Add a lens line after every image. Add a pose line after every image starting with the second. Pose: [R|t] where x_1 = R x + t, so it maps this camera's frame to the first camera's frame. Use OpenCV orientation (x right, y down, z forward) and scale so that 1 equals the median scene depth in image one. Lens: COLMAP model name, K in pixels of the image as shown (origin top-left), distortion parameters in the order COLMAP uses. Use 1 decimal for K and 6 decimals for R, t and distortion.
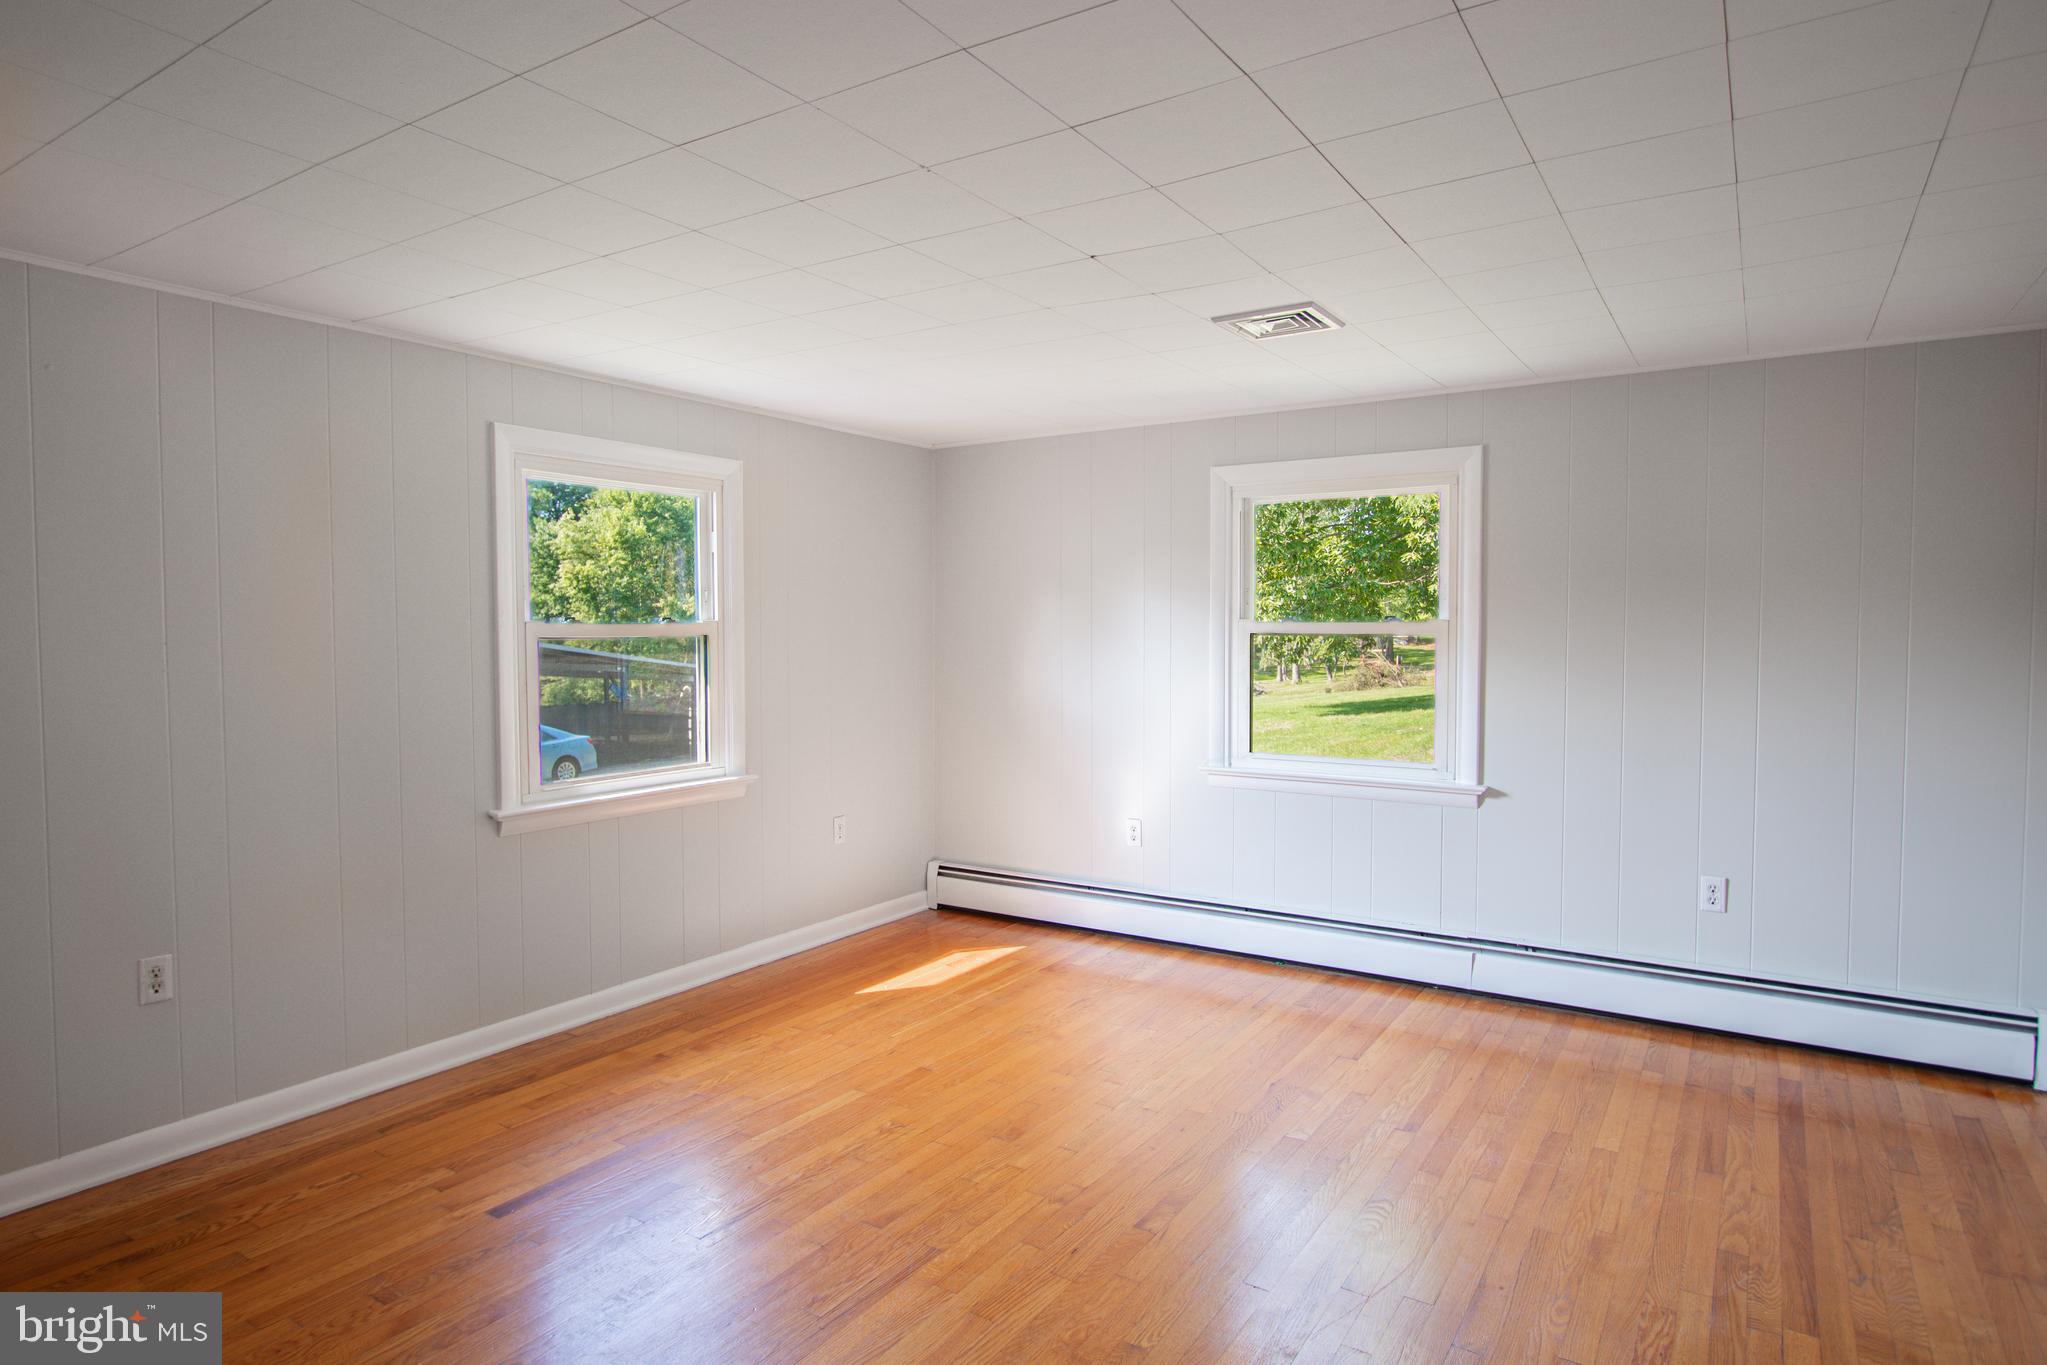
lens RADIAL K [[1144.7, 0, 1005.8], [0, 1144.7, 677.6], [0, 0, 1]] dist [-0.021051, 0.008300]
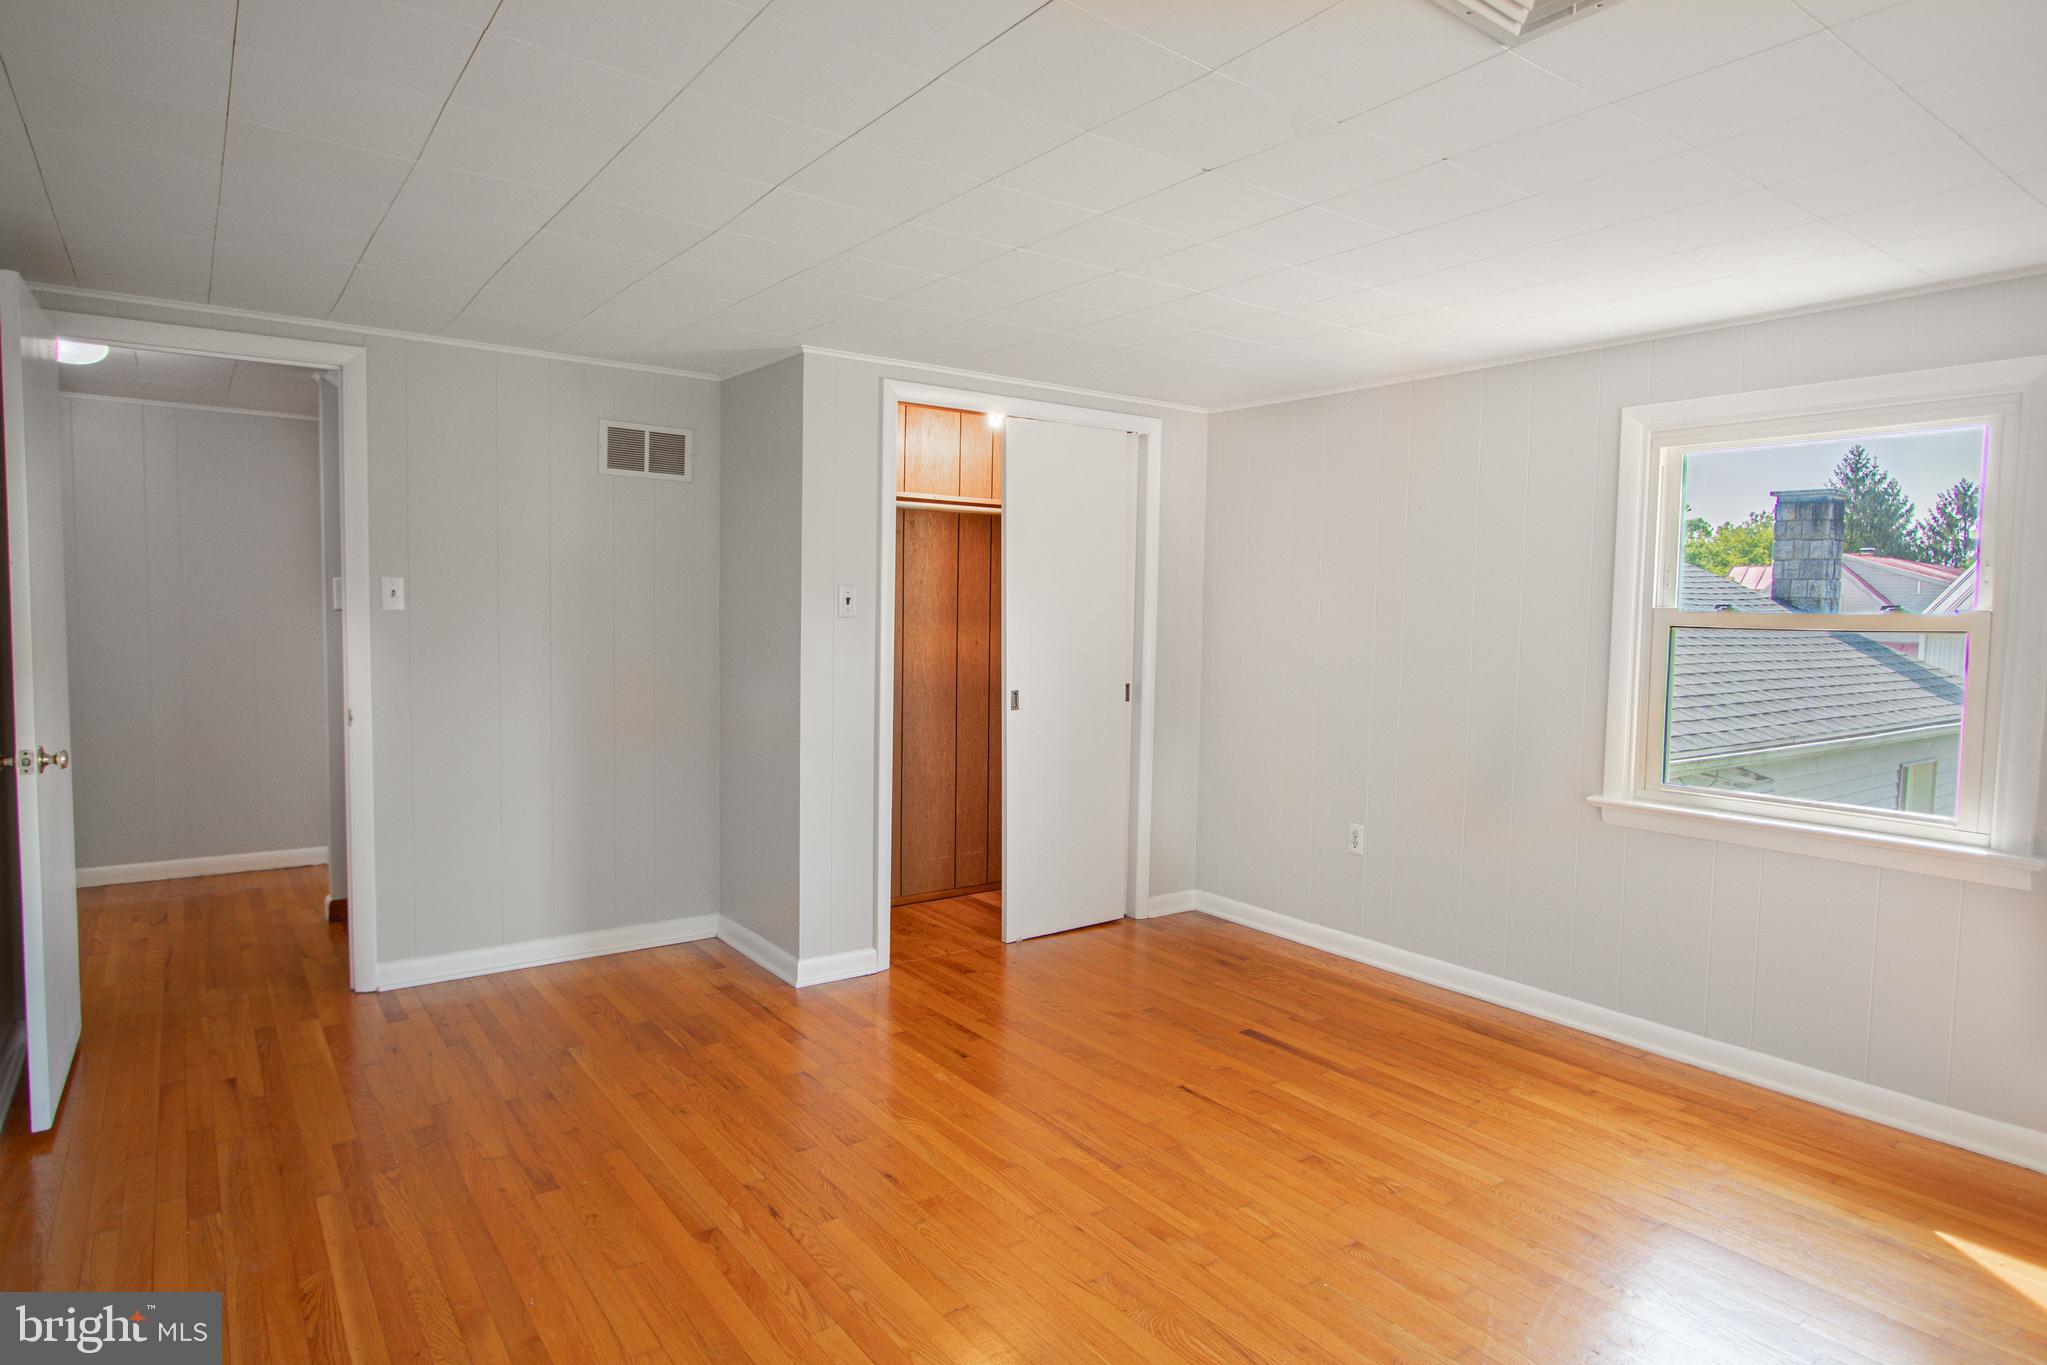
lens RADIAL K [[1144.7, 0, 1005.8], [0, 1144.7, 677.6], [0, 0, 1]] dist [-0.021051, 0.008300]
pose [[-0.349547, 0.053679, -0.935380, 0.689249], [-0.055933, 0.995381, 0.078024, -0.037358], [0.935248, 0.079592, -0.344930, 0.866124]]
